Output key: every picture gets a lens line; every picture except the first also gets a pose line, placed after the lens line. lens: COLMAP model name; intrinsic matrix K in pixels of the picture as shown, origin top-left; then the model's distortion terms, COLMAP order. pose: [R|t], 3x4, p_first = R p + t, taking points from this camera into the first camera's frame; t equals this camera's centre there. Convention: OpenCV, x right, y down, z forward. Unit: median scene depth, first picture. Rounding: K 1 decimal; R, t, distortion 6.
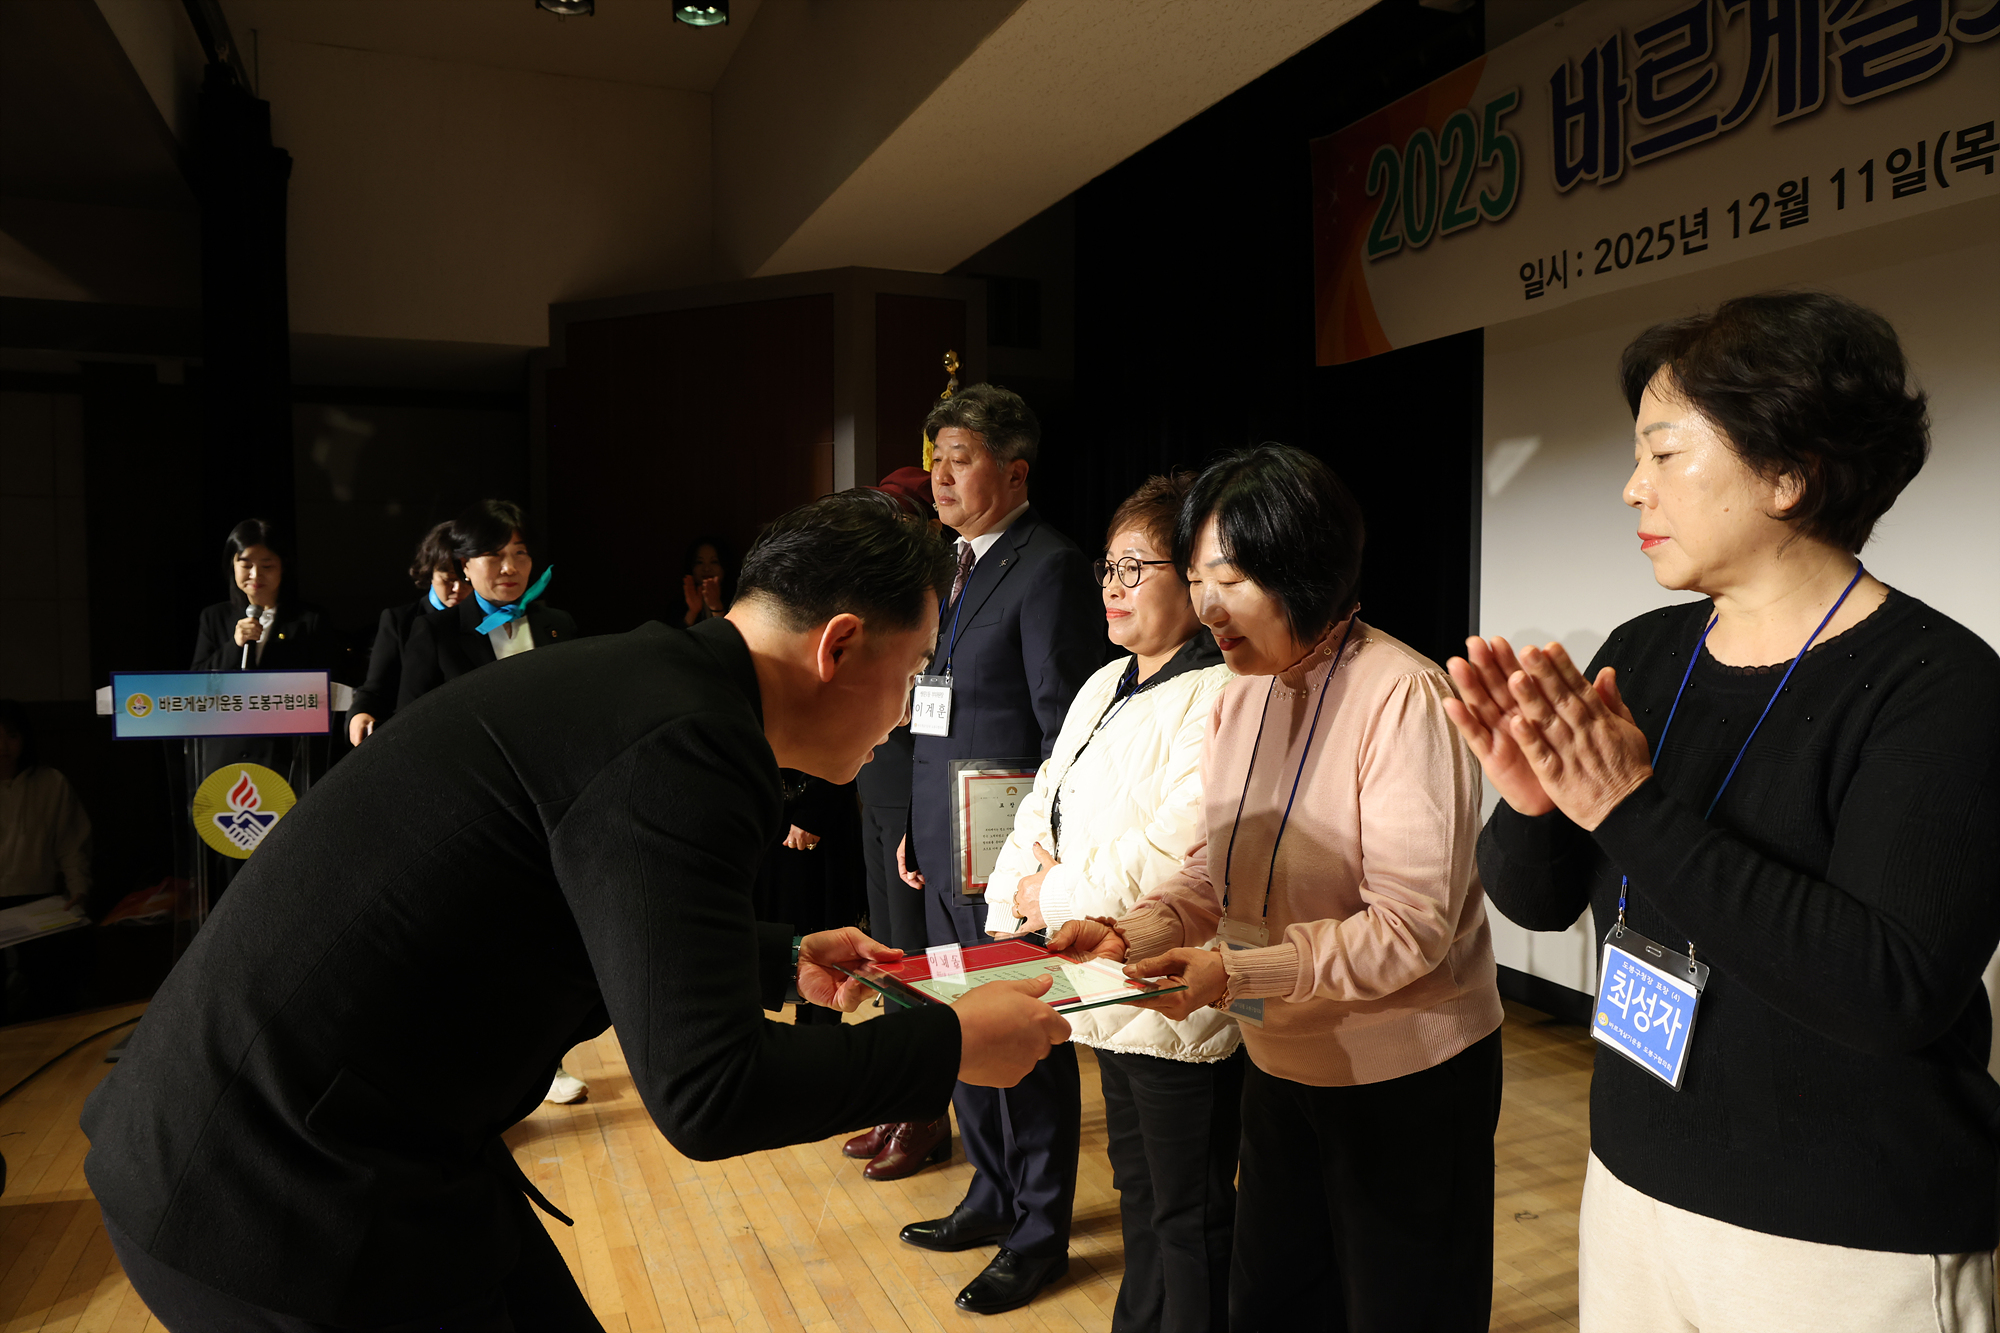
lens RADIAL K [[1369.0, 0, 998.0], [0, 1369.0, 657.7], [0, 0, 1]] dist [-0.090381, 0.053388]
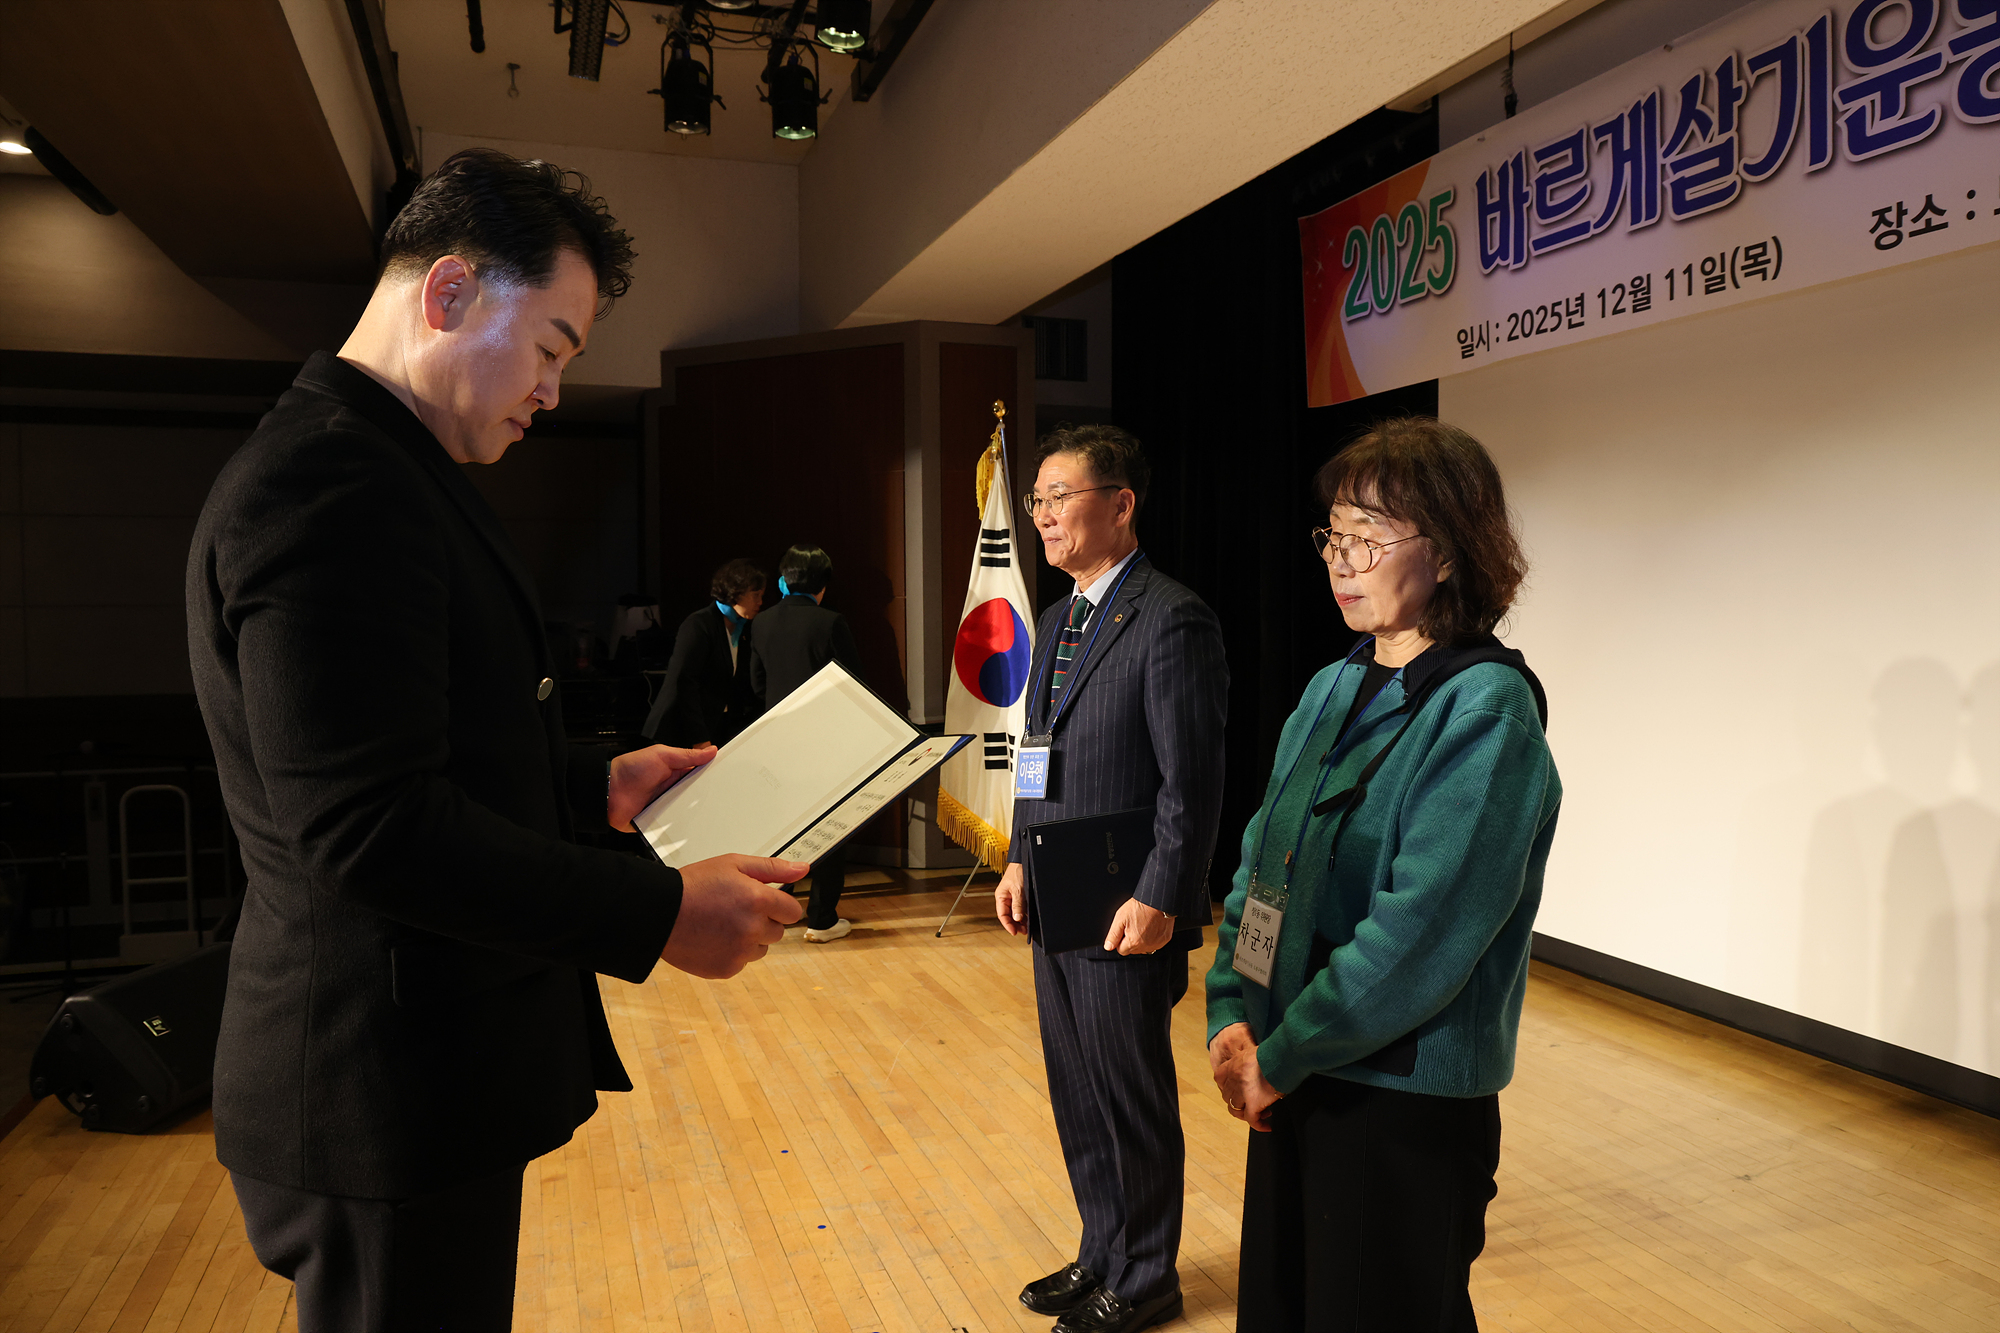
lens RADIAL K [[1358.0, 0, 1014.9], [0, 1358.0, 664.3], [0, 0, 1]] dist [-0.083401, 0.045900]
pose [[0.999052, -0.002259, -0.043472, 0.037645], [0.002386, 0.999993, 0.002879, 0.009825], [0.043465, -0.002980, 0.999050, -0.253060]]
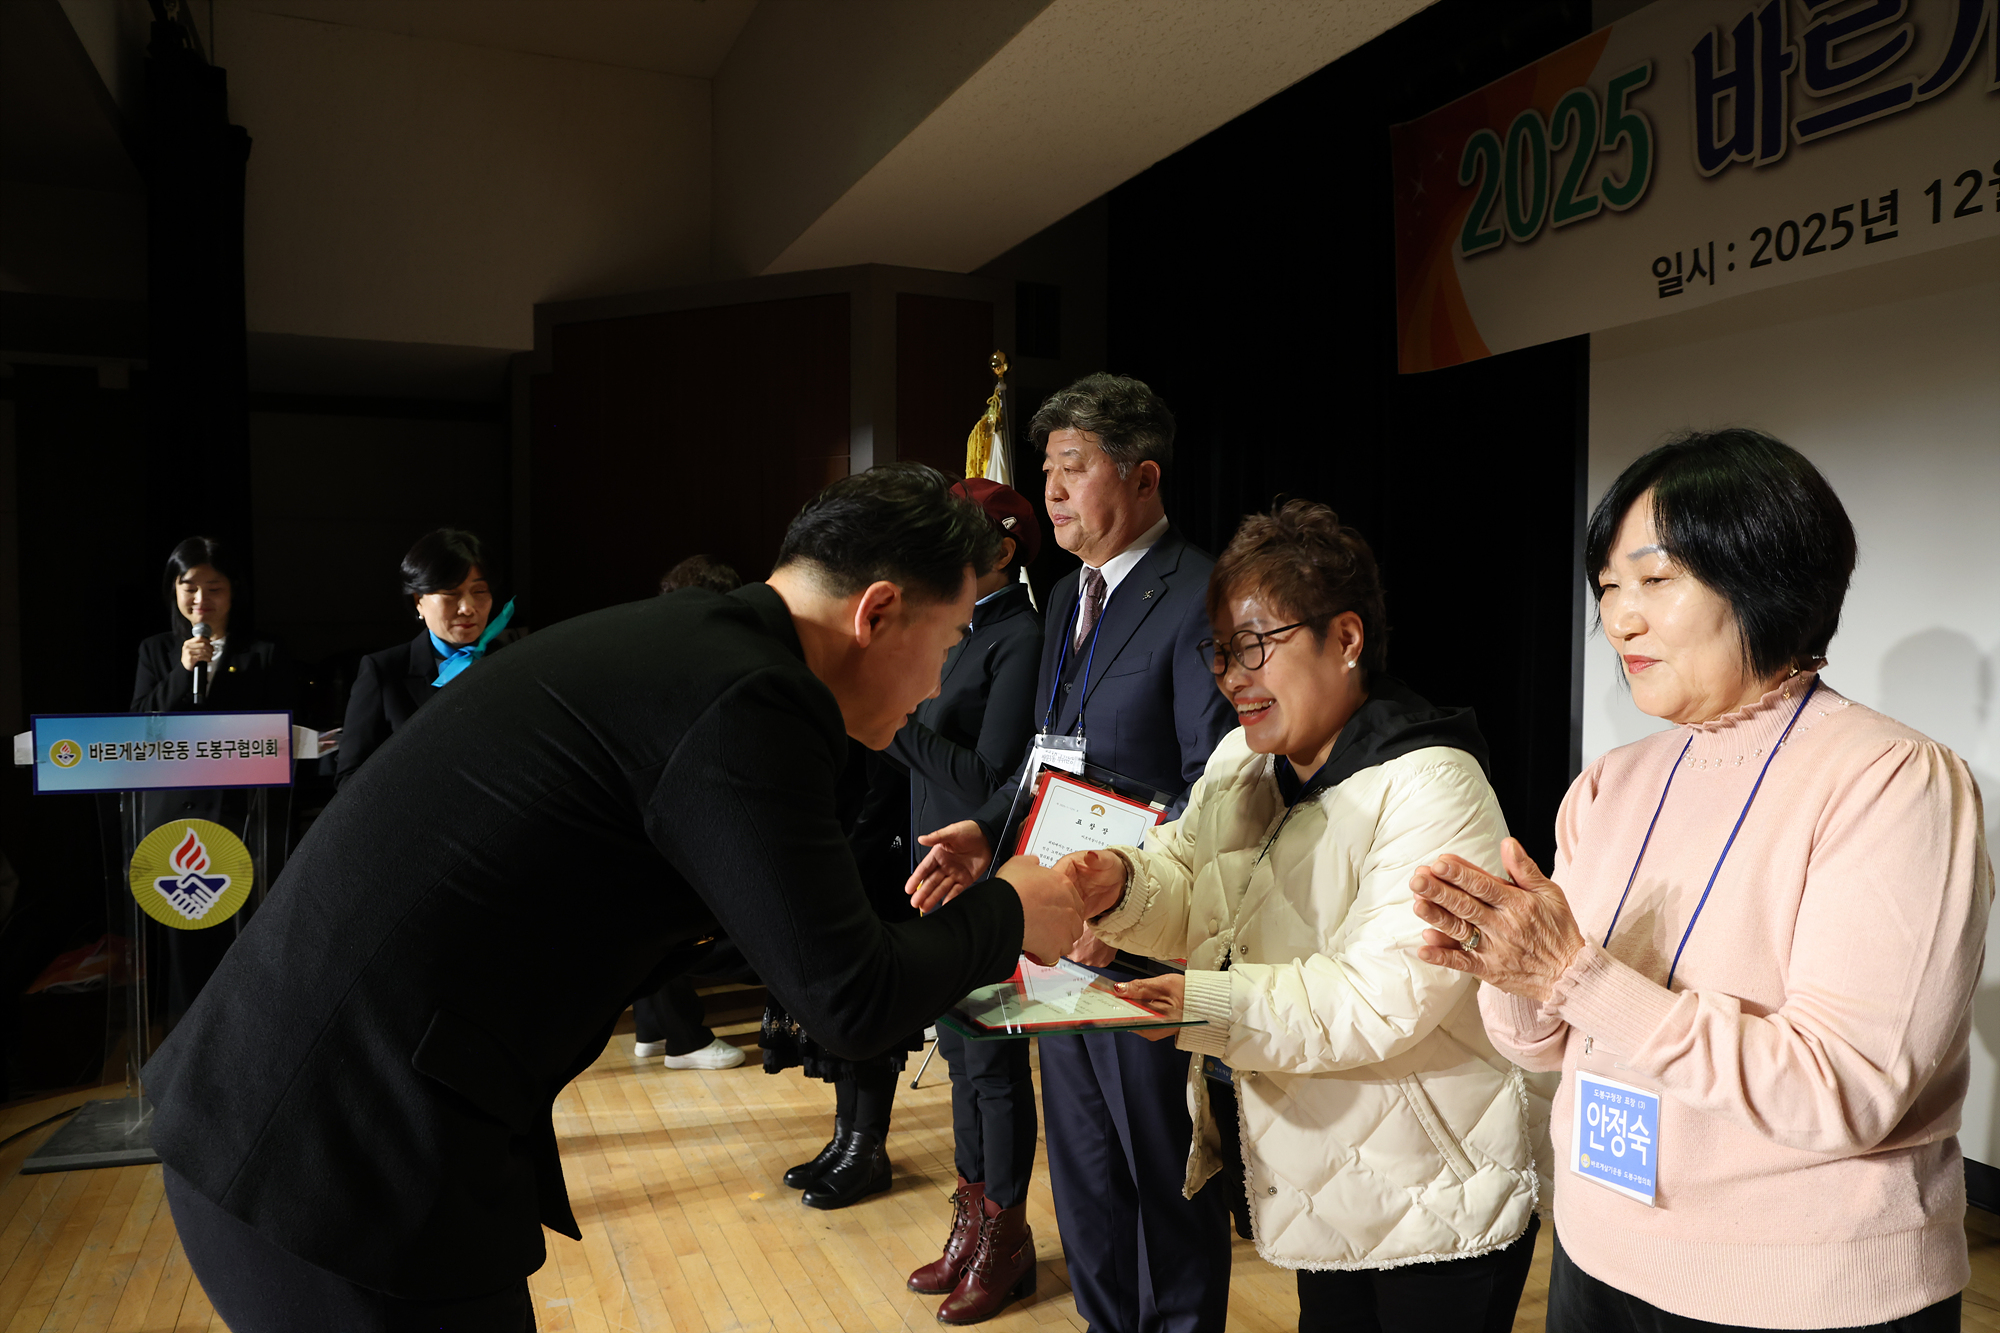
lens RADIAL K [[1375.7, 0, 1009.1], [0, 1375.7, 668.8], [0, 0, 1]] dist [-0.105593, 0.065389]
pose [[0.999437, 0.001543, 0.033504, -0.069329], [-0.001239, 0.999958, -0.009097, -0.011538], [-0.033517, 0.009051, 0.999397, 0.130063]]
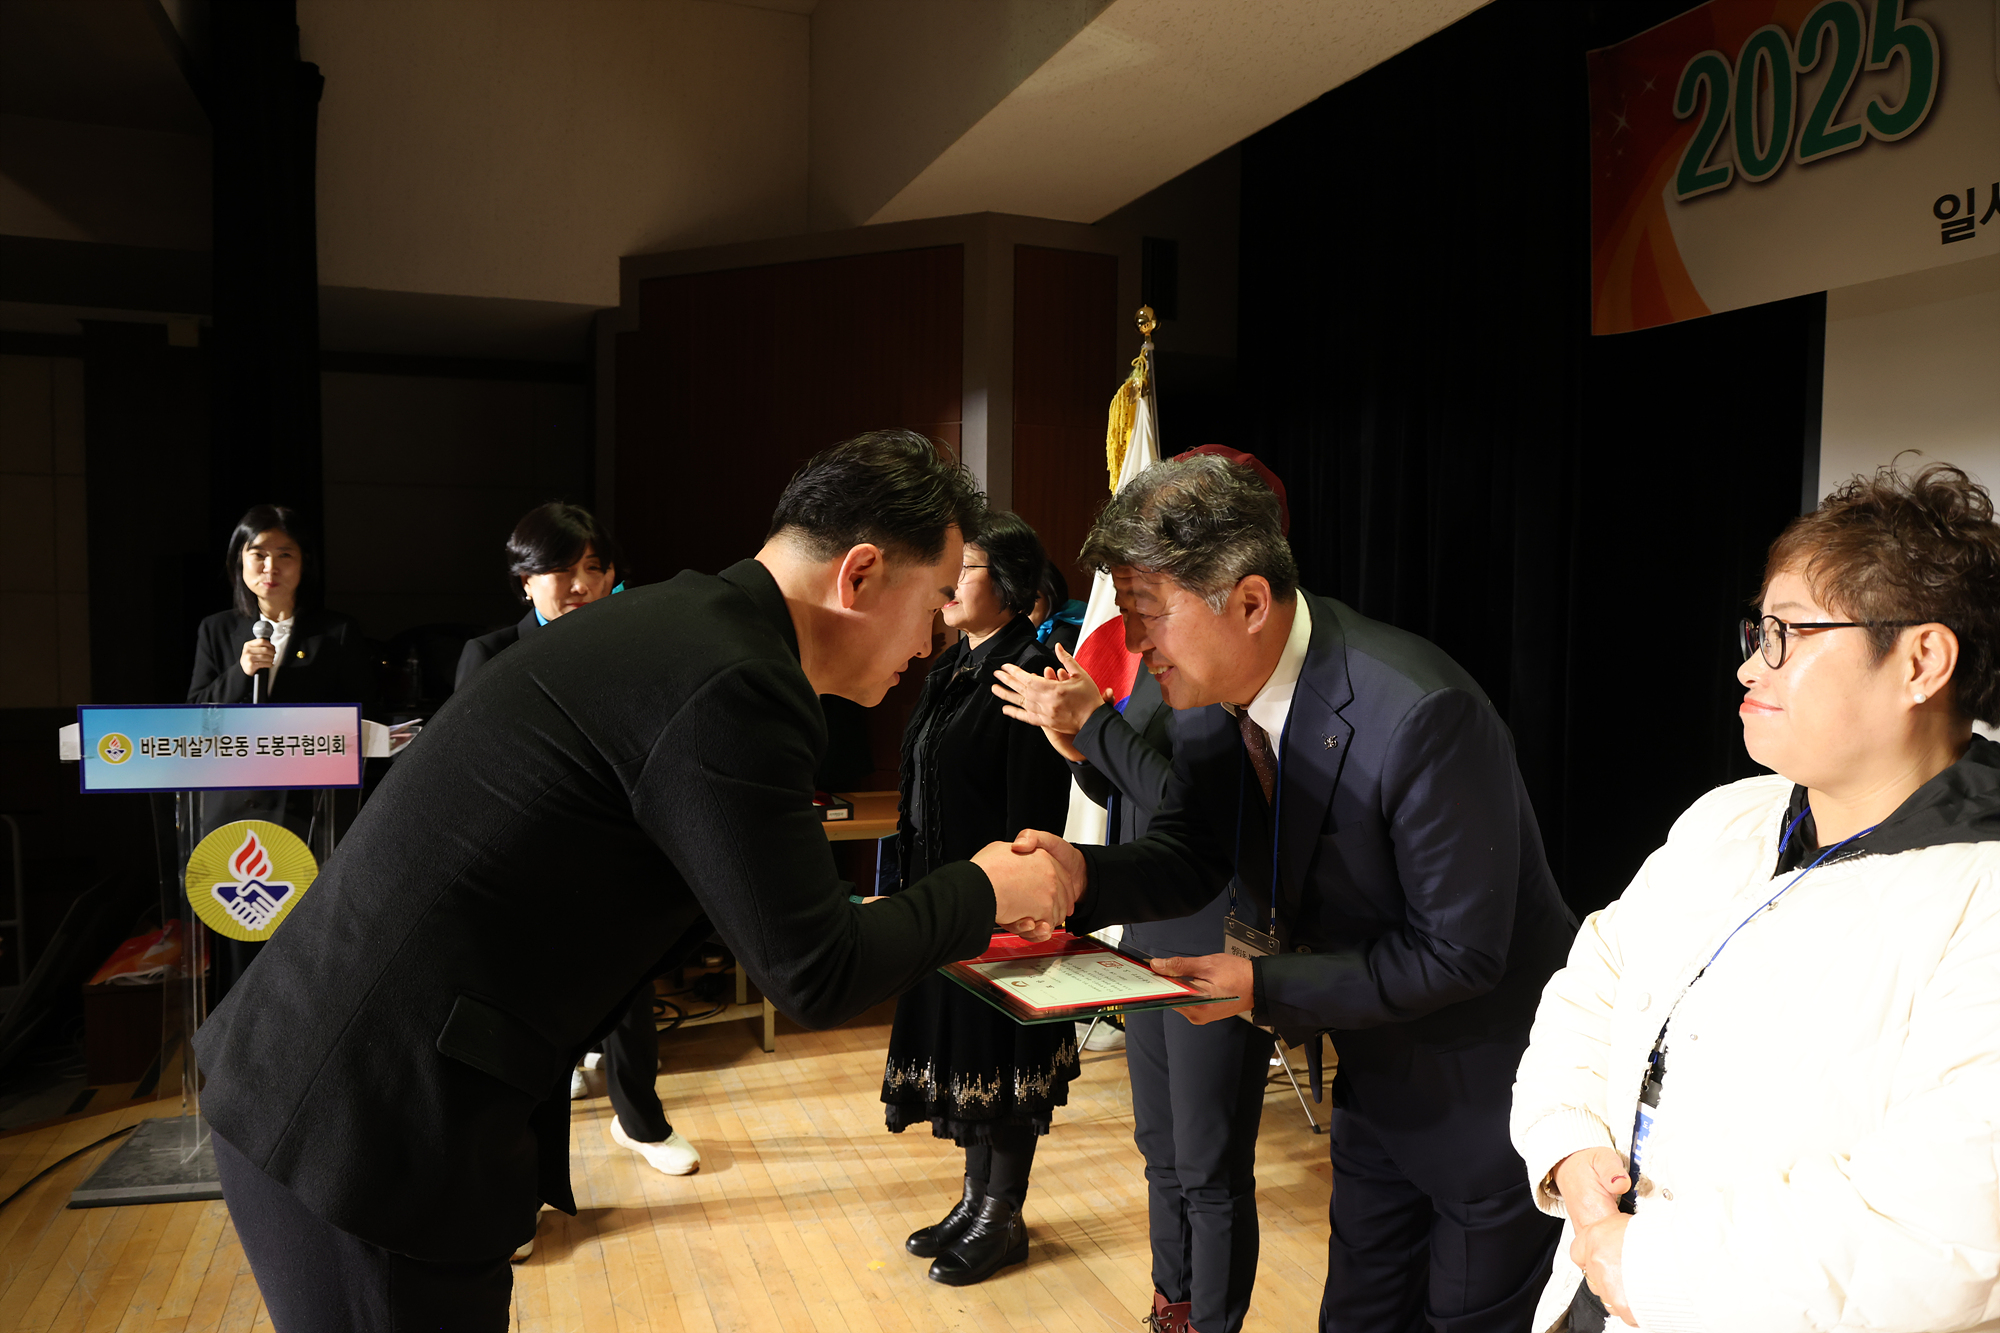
lens RADIAL K [[1383.3, 0, 1000.0], [0, 1383.3, 666.5], [0, 0, 1]] dist [-0.100646, 0.065659]
pose [[0.999628, 0.016269, -0.021905, -0.118396], [-0.015988, 0.999788, 0.012955, -0.030020], [0.022111, -0.012600, 0.999676, 0.238864]]
